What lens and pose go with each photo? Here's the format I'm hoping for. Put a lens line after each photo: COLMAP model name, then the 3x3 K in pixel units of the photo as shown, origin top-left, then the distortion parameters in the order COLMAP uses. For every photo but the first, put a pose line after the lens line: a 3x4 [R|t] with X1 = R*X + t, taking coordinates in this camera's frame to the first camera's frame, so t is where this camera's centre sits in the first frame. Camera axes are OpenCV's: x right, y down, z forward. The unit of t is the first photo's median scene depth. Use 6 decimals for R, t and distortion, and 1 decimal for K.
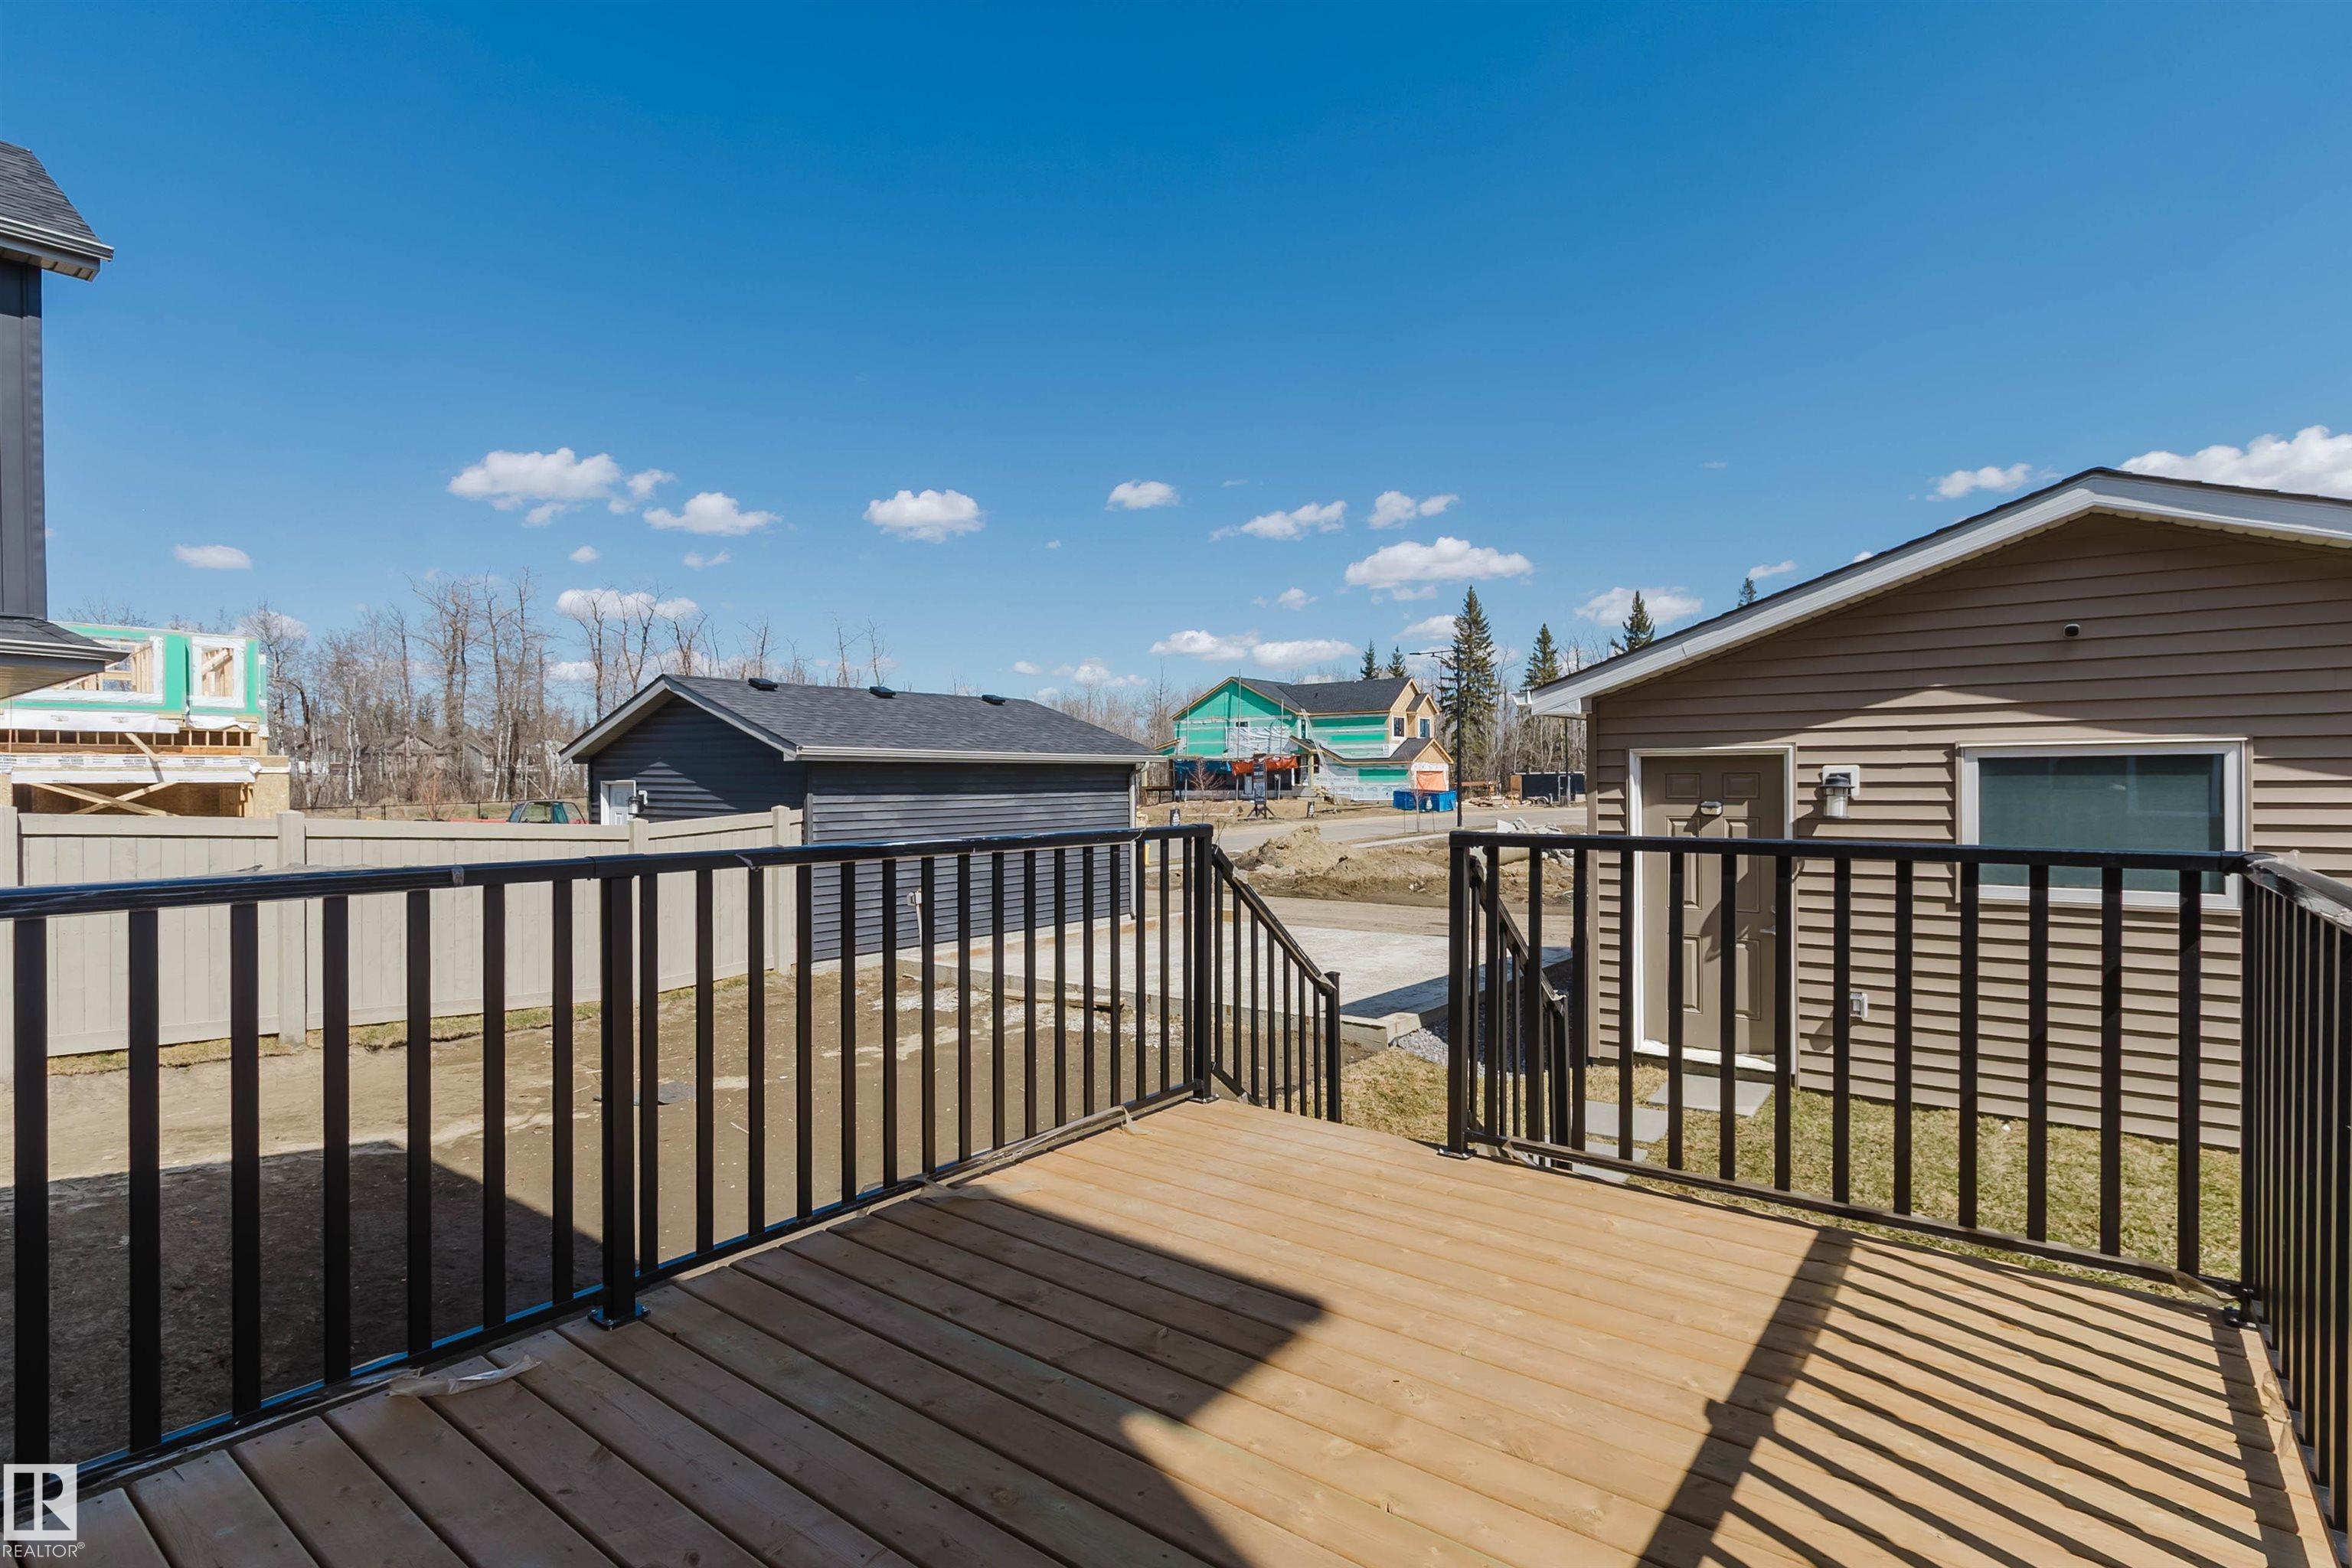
lens RADIAL K [[1112.4, 0, 1162.3], [0, 1112.4, 779.8], [0, 0, 1]] dist [0.000011, -0.000154]
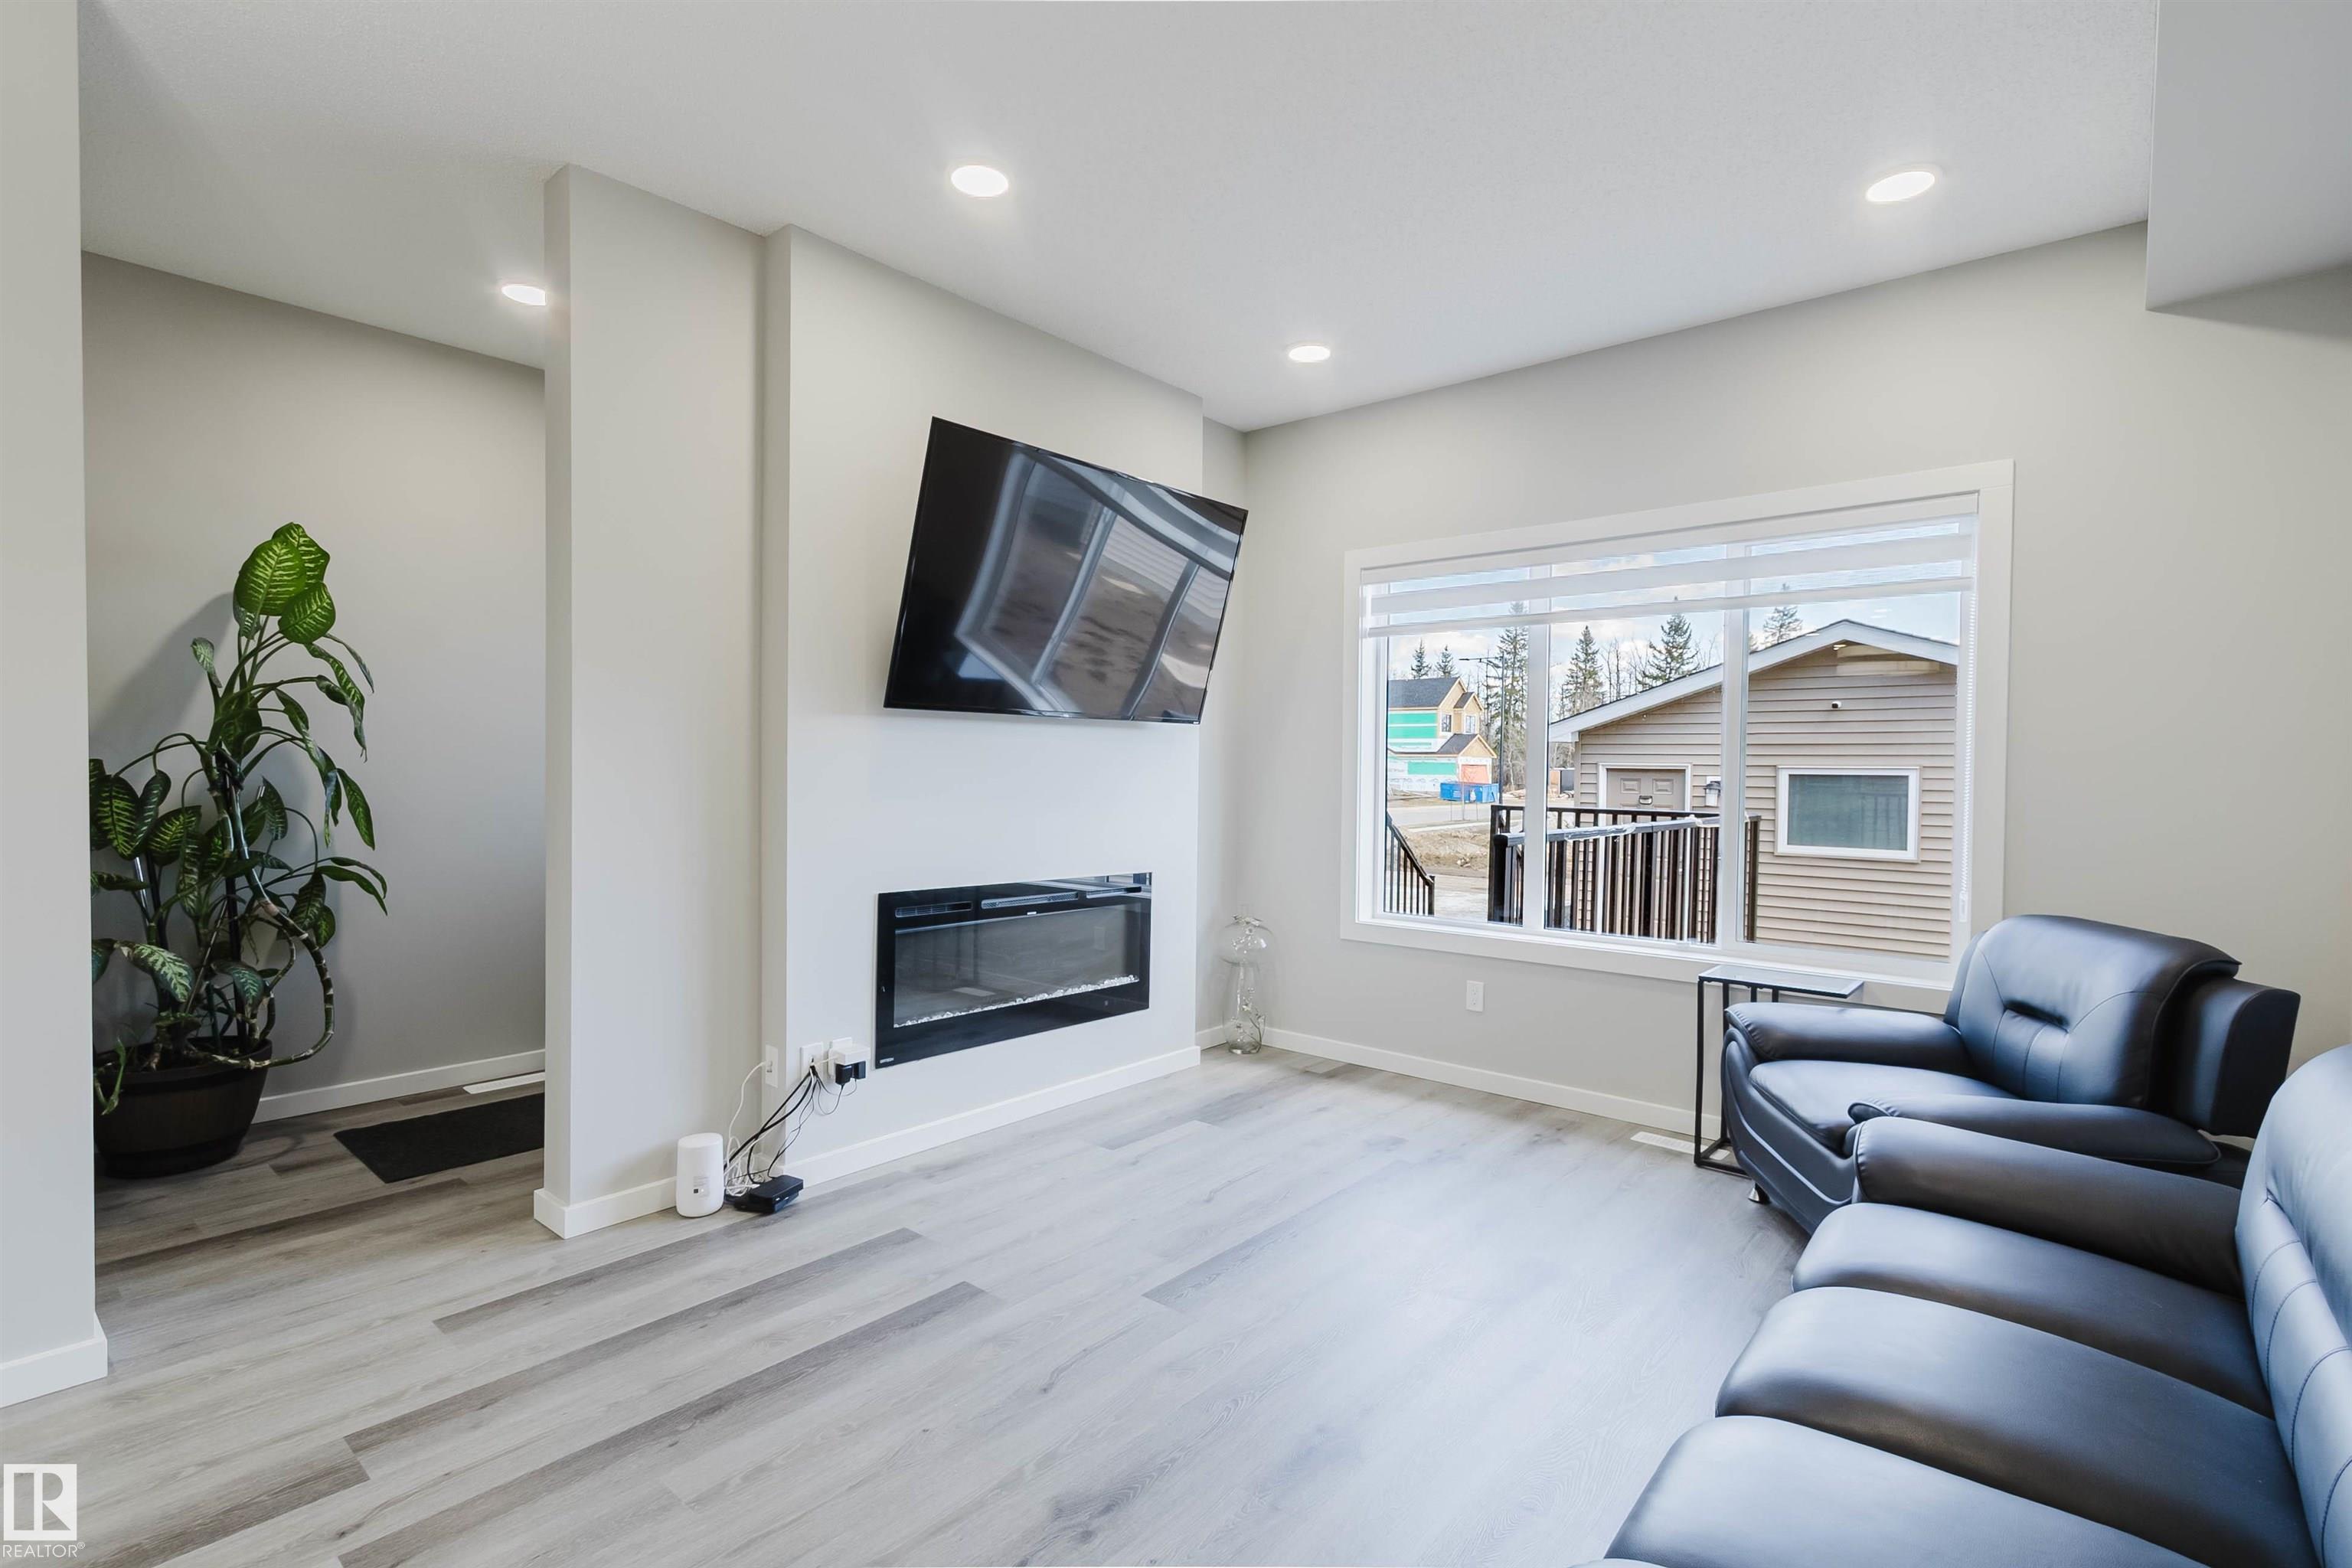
lens RADIAL K [[1082.6, 0, 1201.3], [0, 1082.6, 794.7], [0, 0, 1]] dist [0.000231, 0.000801]
pose [[0.999801, 0.017356, -0.009803, -0.176381], [-0.017104, 0.999534, 0.025287, -0.011913], [0.010238, -0.025114, 0.999632, -0.685830]]
